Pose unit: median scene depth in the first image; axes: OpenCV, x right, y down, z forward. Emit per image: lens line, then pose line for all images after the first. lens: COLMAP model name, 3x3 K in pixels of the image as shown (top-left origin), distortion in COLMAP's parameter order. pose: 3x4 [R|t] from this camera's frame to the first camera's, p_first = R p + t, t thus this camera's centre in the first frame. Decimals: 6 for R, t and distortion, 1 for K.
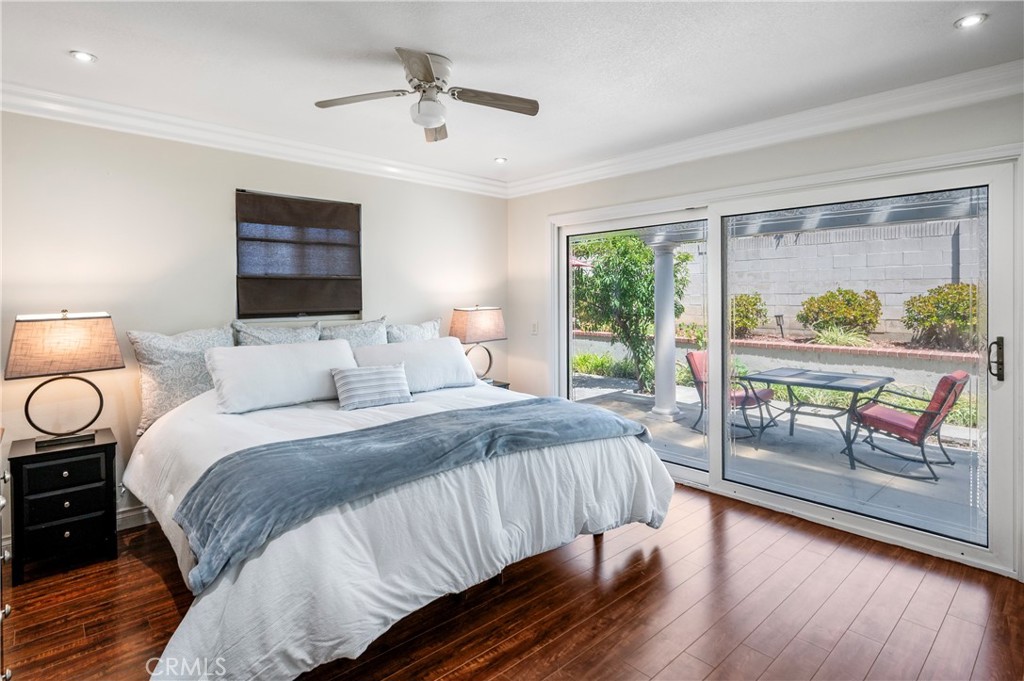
lens RADIAL K [[527.4, 0, 511.7], [0, 527.4, 298.6], [0, 0, 1]] dist [0.003087, 0.000137]
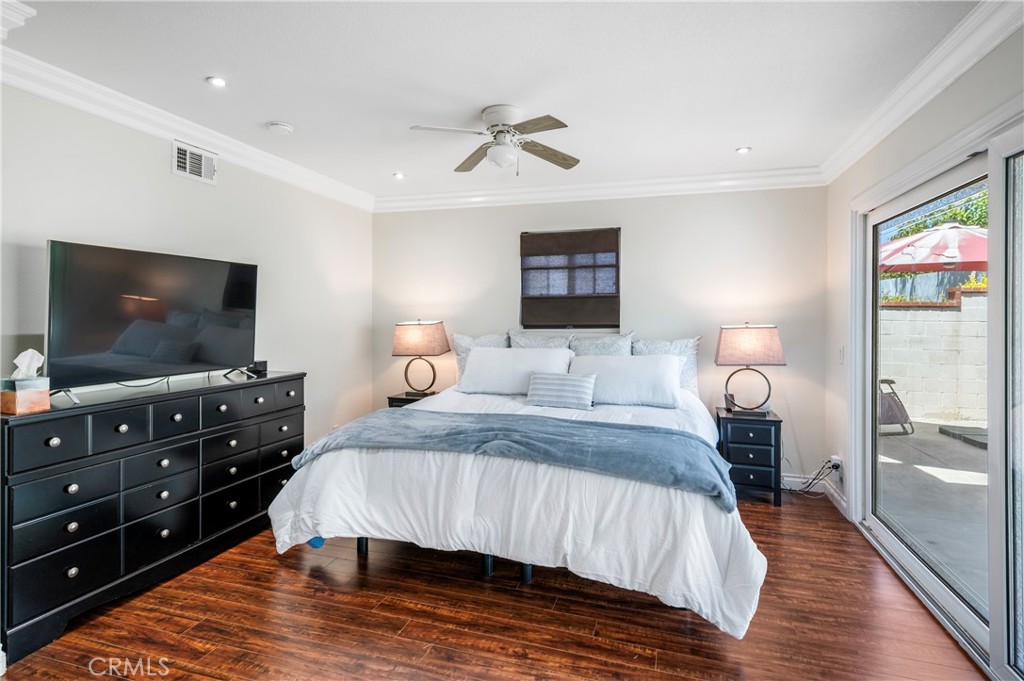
lens RADIAL K [[512.0, 0, 511.9], [0, 512.0, 313.7], [0, 0, 1]] dist [0.002742, 0.000212]
pose [[0.501222, 0.001769, -0.865317, 0.605474], [-0.005475, 0.999984, -0.001127, 0.001875], [0.865302, 0.005302, 0.501224, 0.326904]]
